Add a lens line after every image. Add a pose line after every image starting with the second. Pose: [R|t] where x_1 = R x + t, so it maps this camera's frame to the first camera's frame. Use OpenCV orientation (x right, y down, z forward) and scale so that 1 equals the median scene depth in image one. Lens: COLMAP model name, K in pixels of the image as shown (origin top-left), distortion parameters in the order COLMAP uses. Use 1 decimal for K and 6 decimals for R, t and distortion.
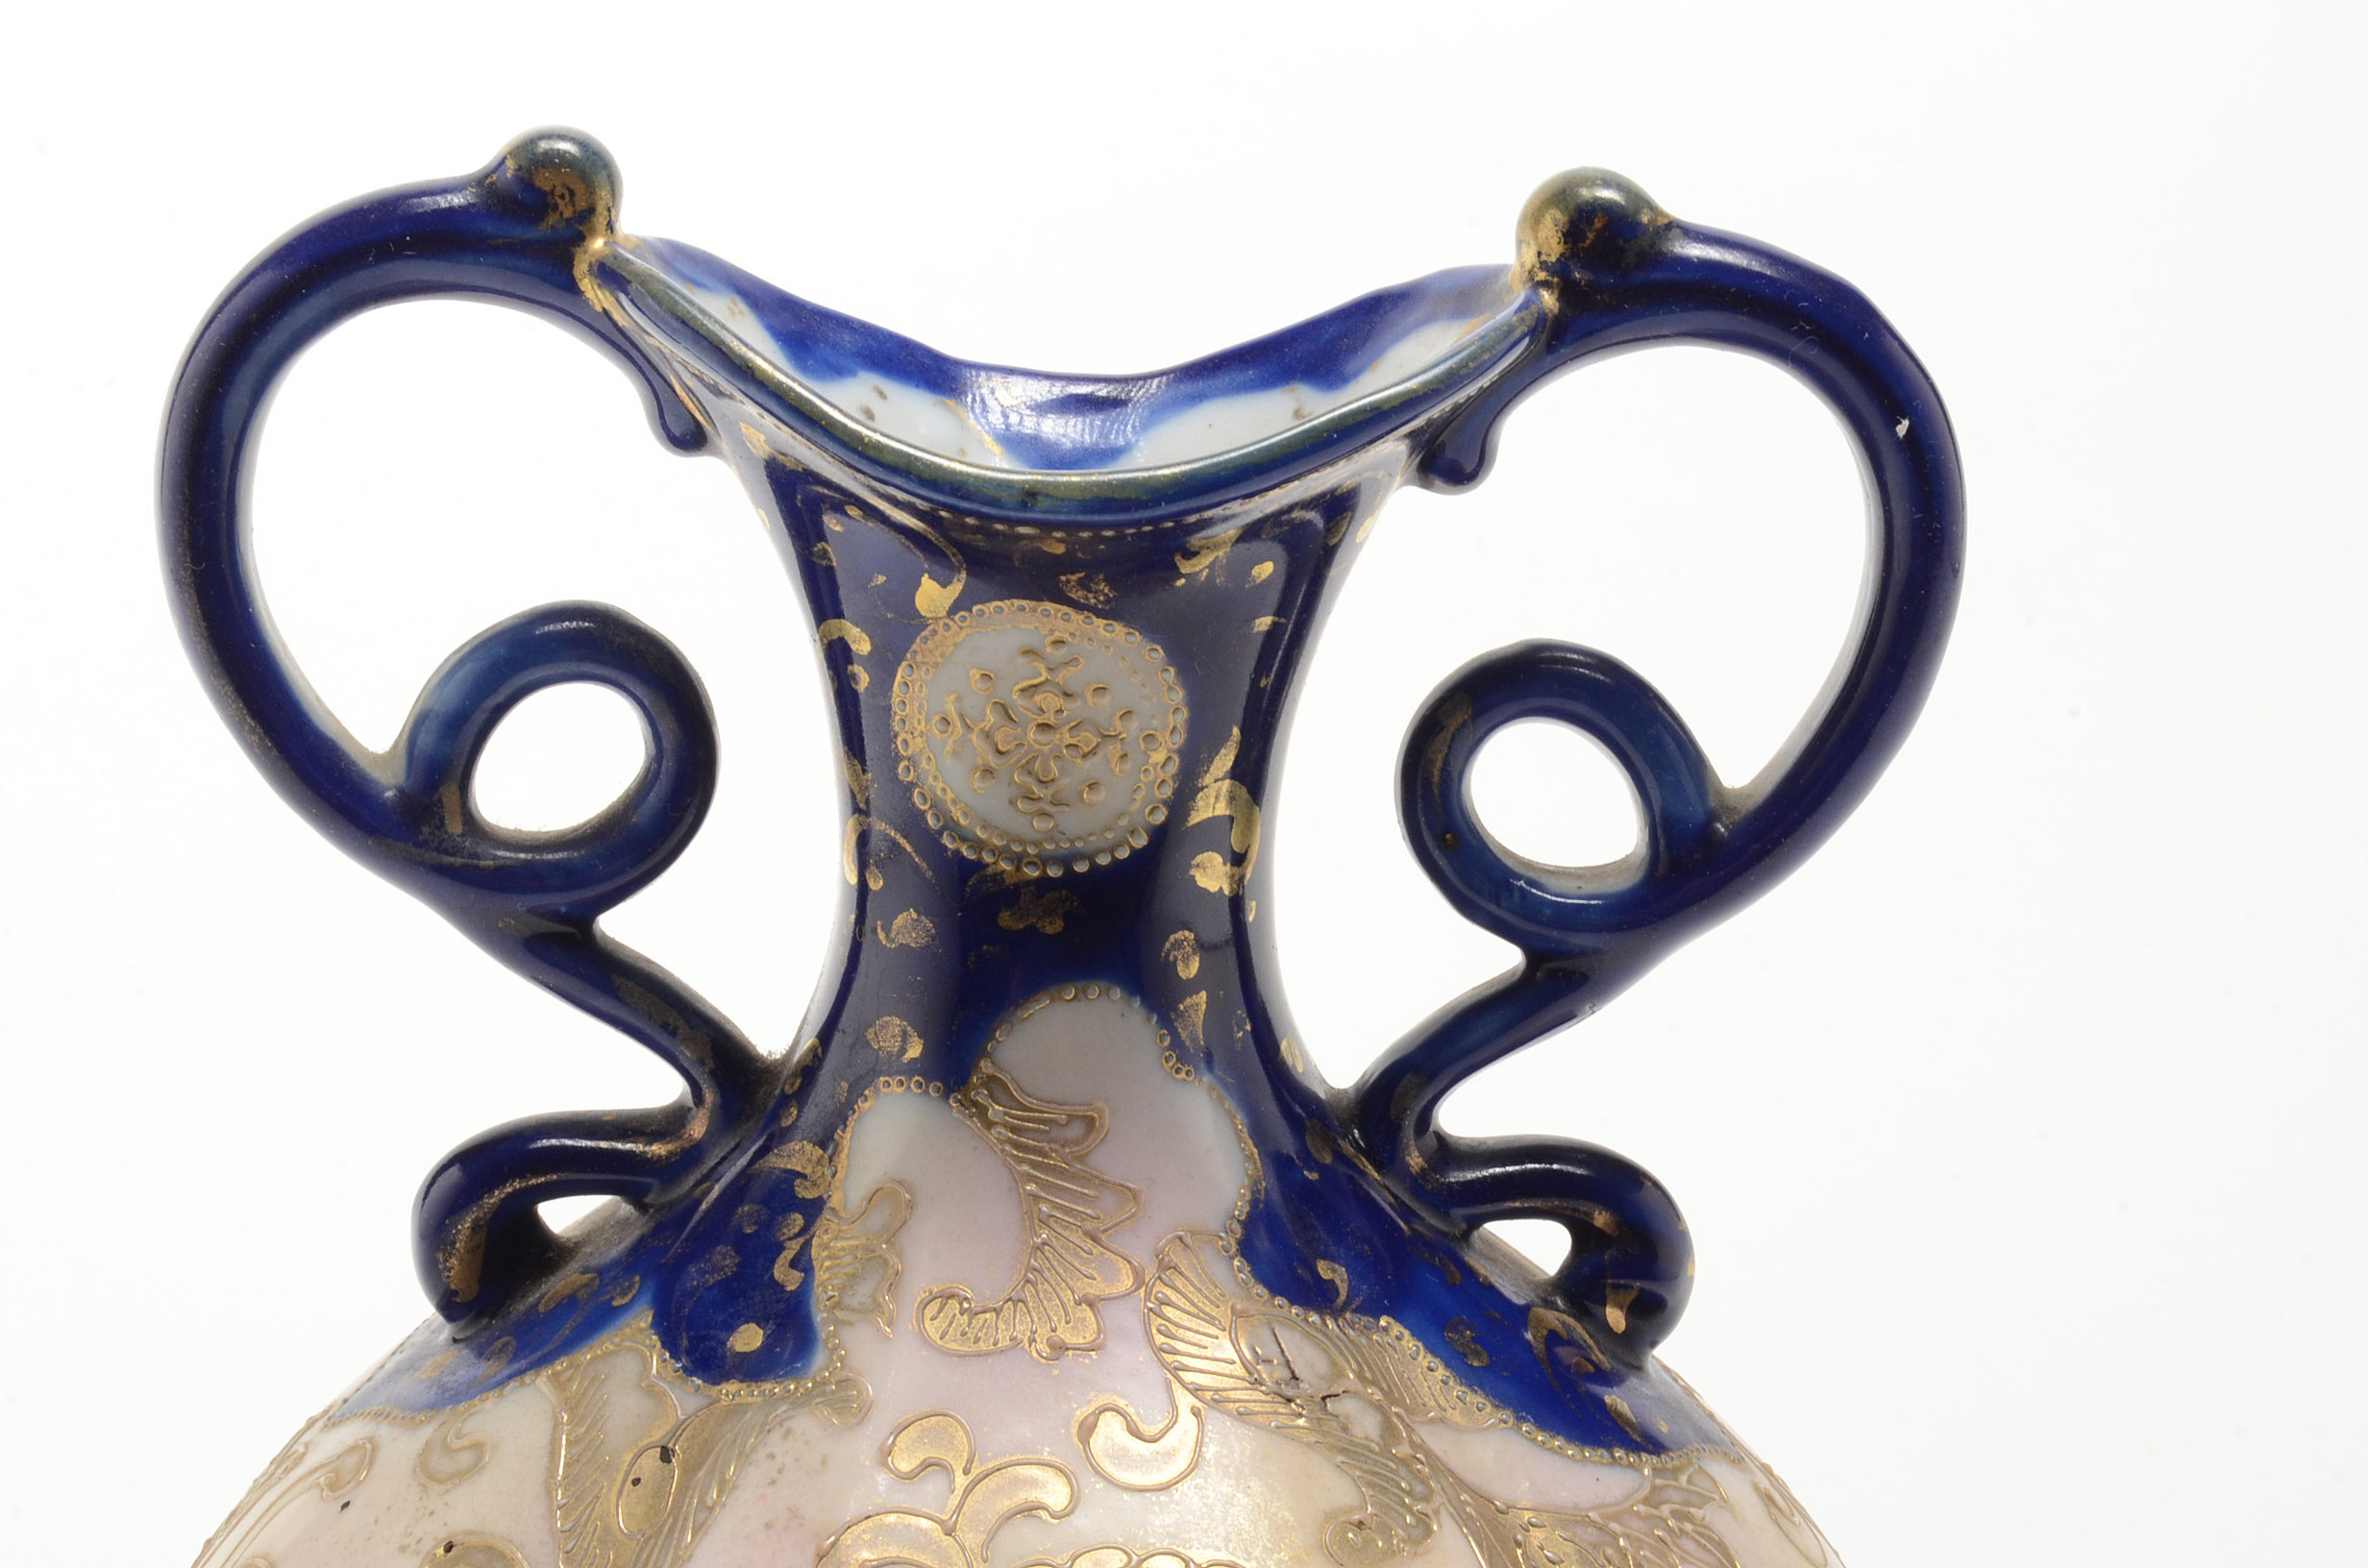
lens RADIAL K [[5232.2, 0, 1176.0], [0, 5232.2, 787.6], [0, 0, 1]] dist [-0.036501, 0.000000]
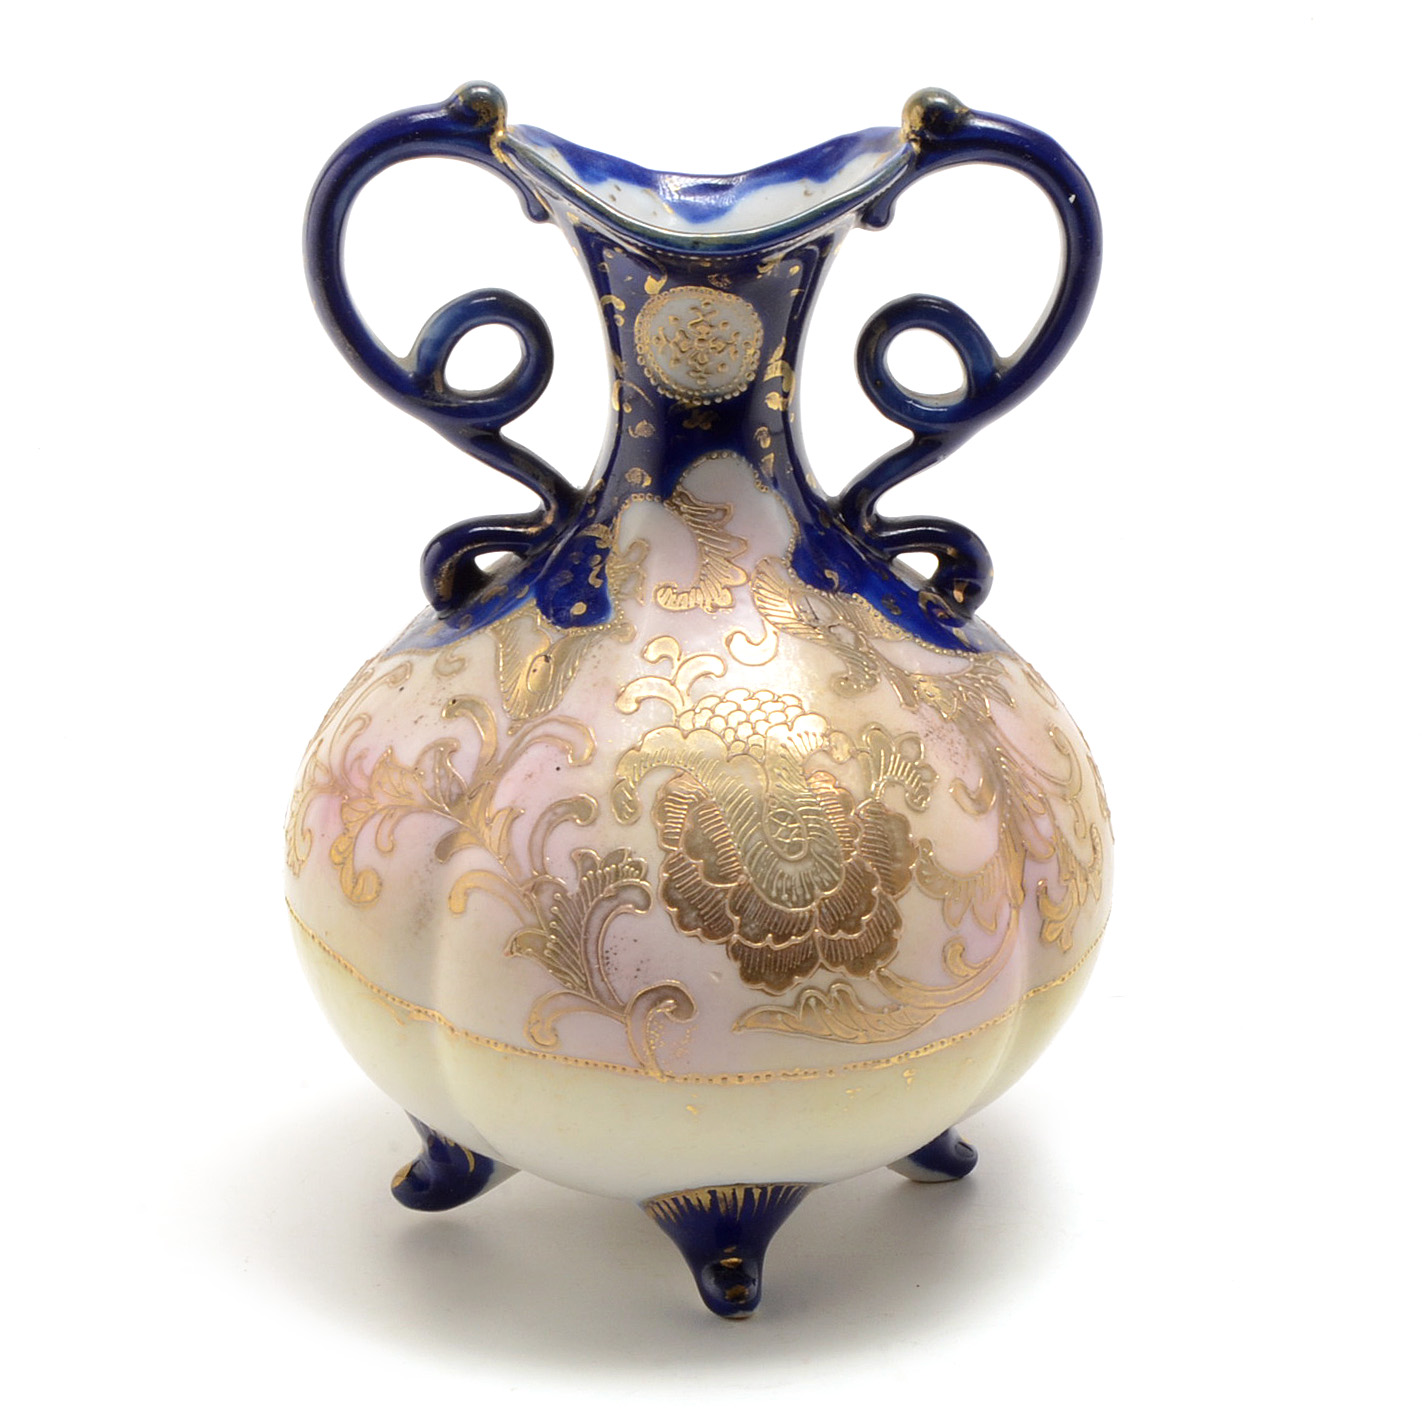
lens RADIAL K [[4595.6, 0, 721.5], [0, 4595.6, 710.4], [0, 0, 1]] dist [-0.109425, 0.000000]
pose [[0.999594, -0.026661, 0.010082, -0.040050], [0.025676, 0.995817, 0.087690, -0.025671], [-0.012377, -0.087395, 0.996097, -1.005734]]
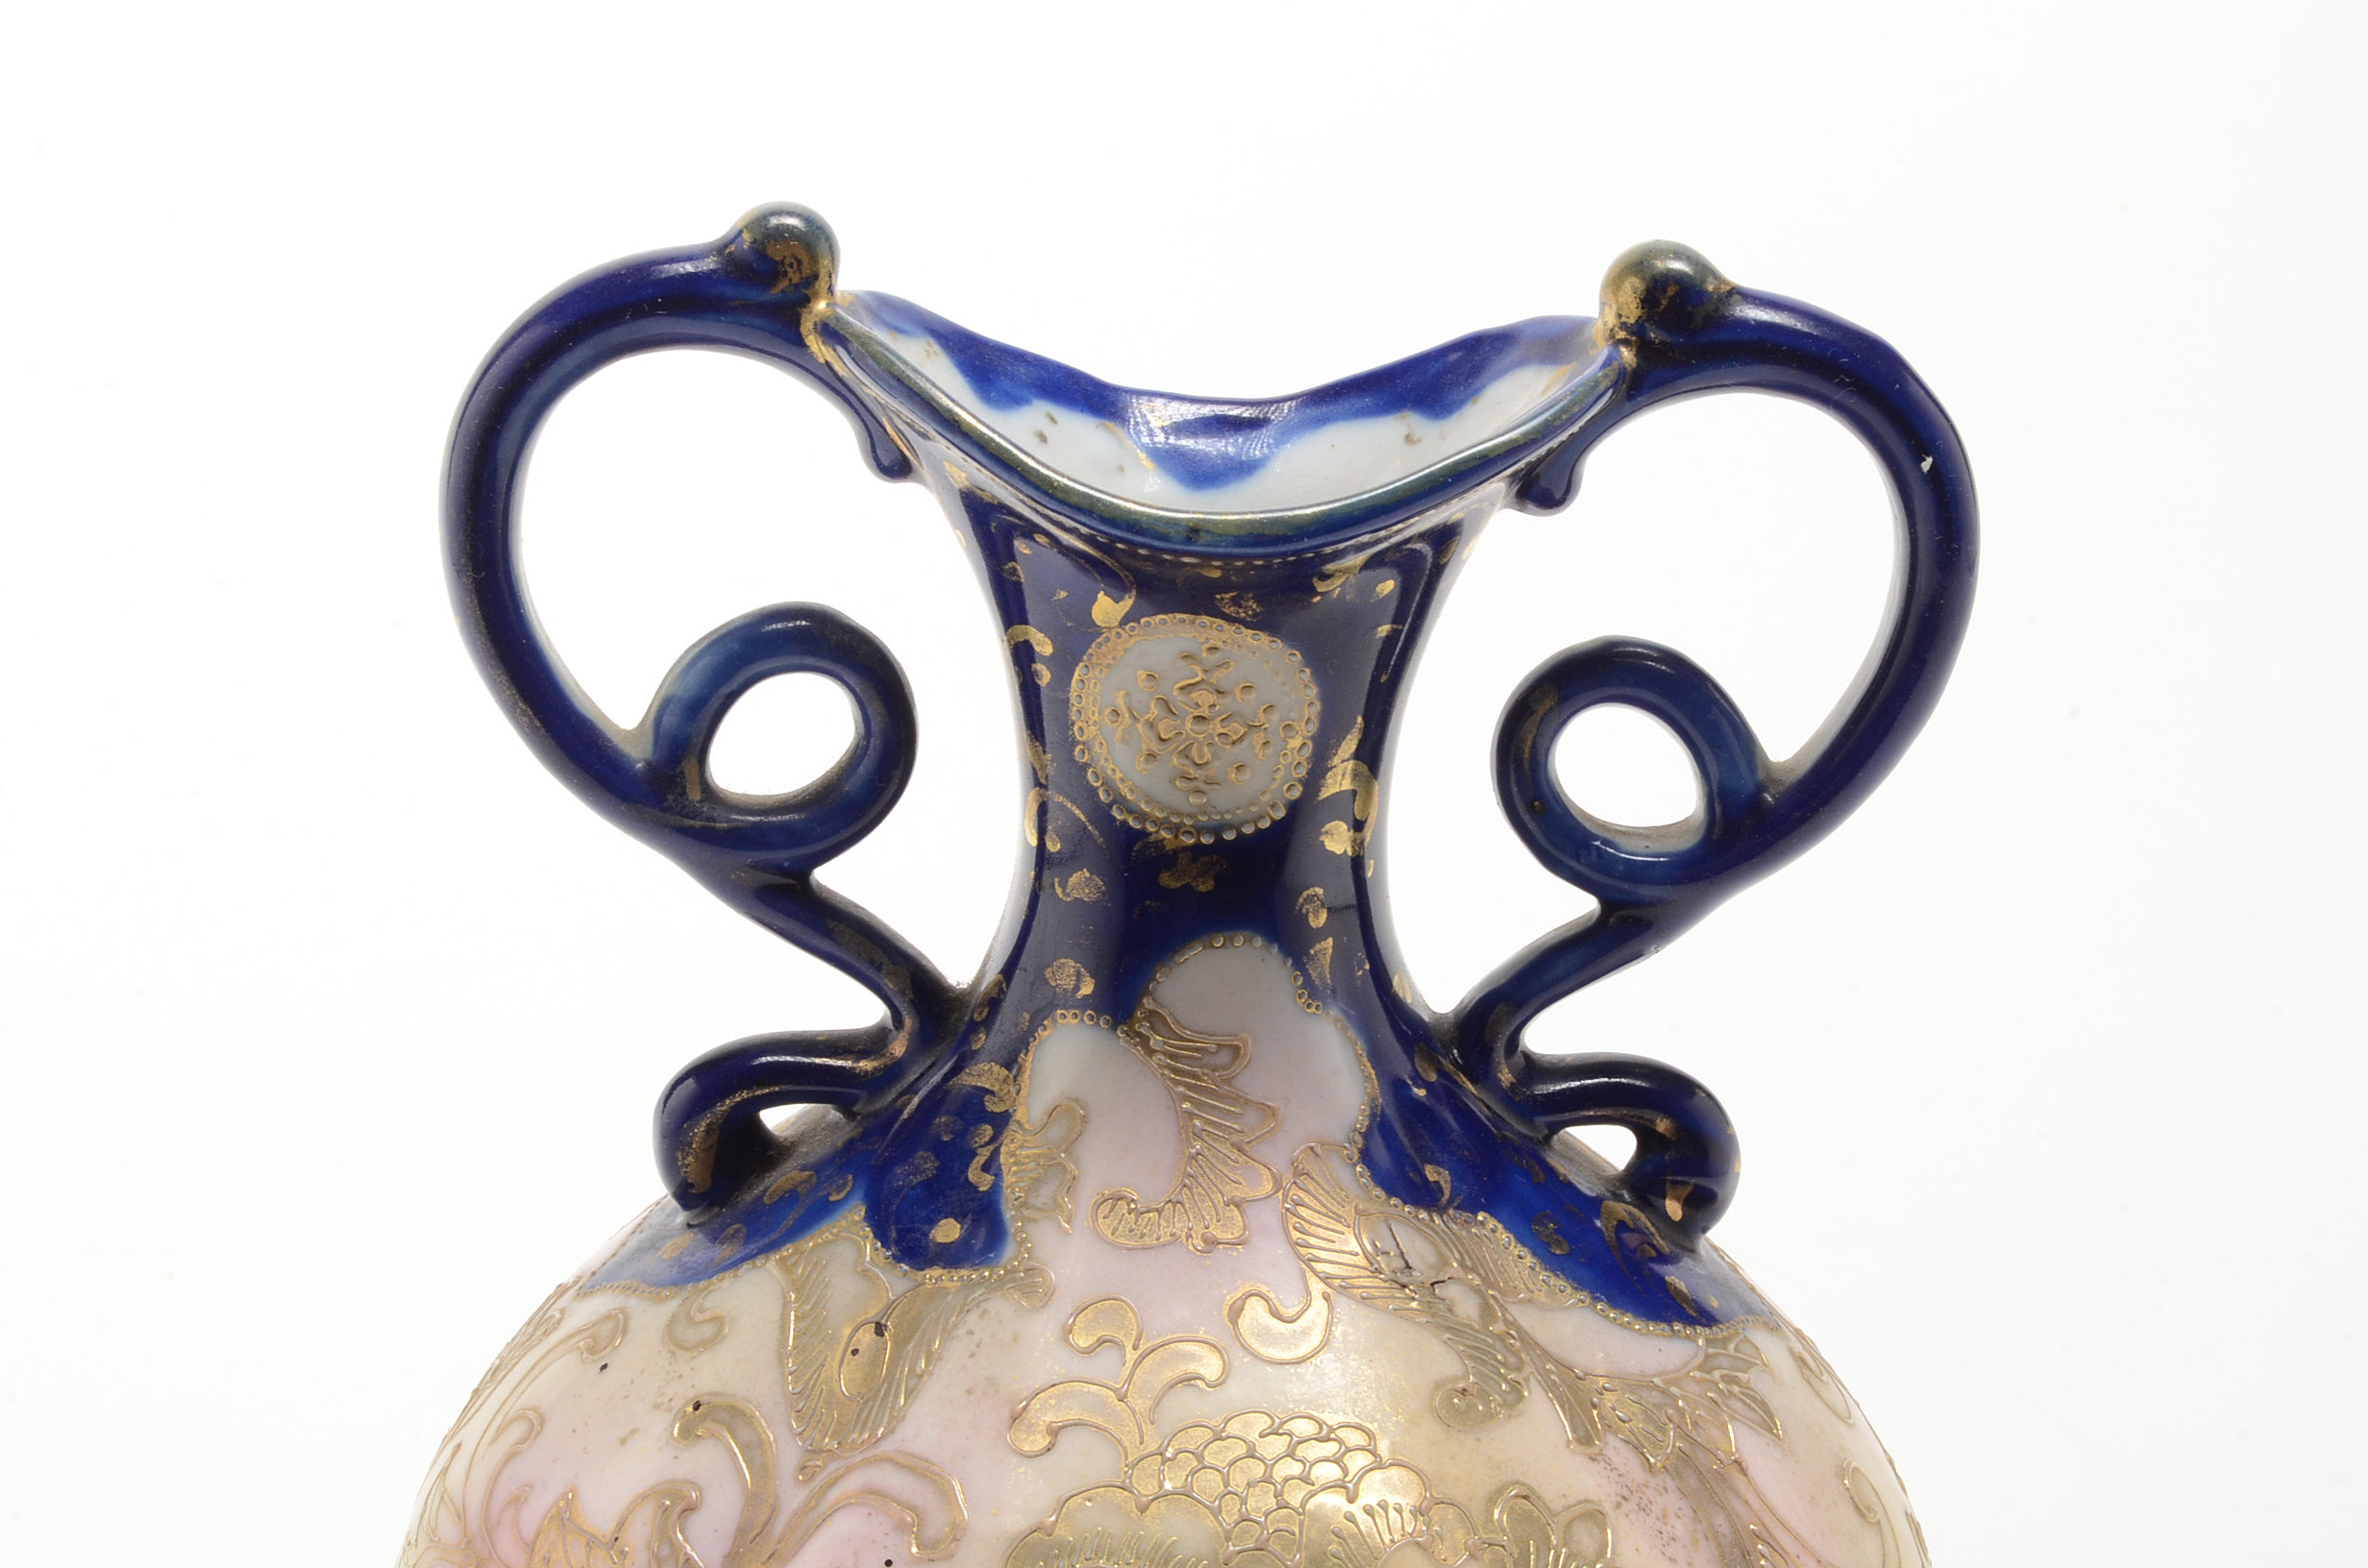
lens RADIAL K [[5039.8, 0, 1176.5], [0, 5039.8, 796.9], [0, 0, 1]] dist [-0.026490, 0.000000]
pose [[0.999990, 0.003977, -0.001809, -0.027579], [-0.003887, 0.998887, 0.047006, -0.046324], [0.001994, -0.046998, 0.998893, -0.136167]]
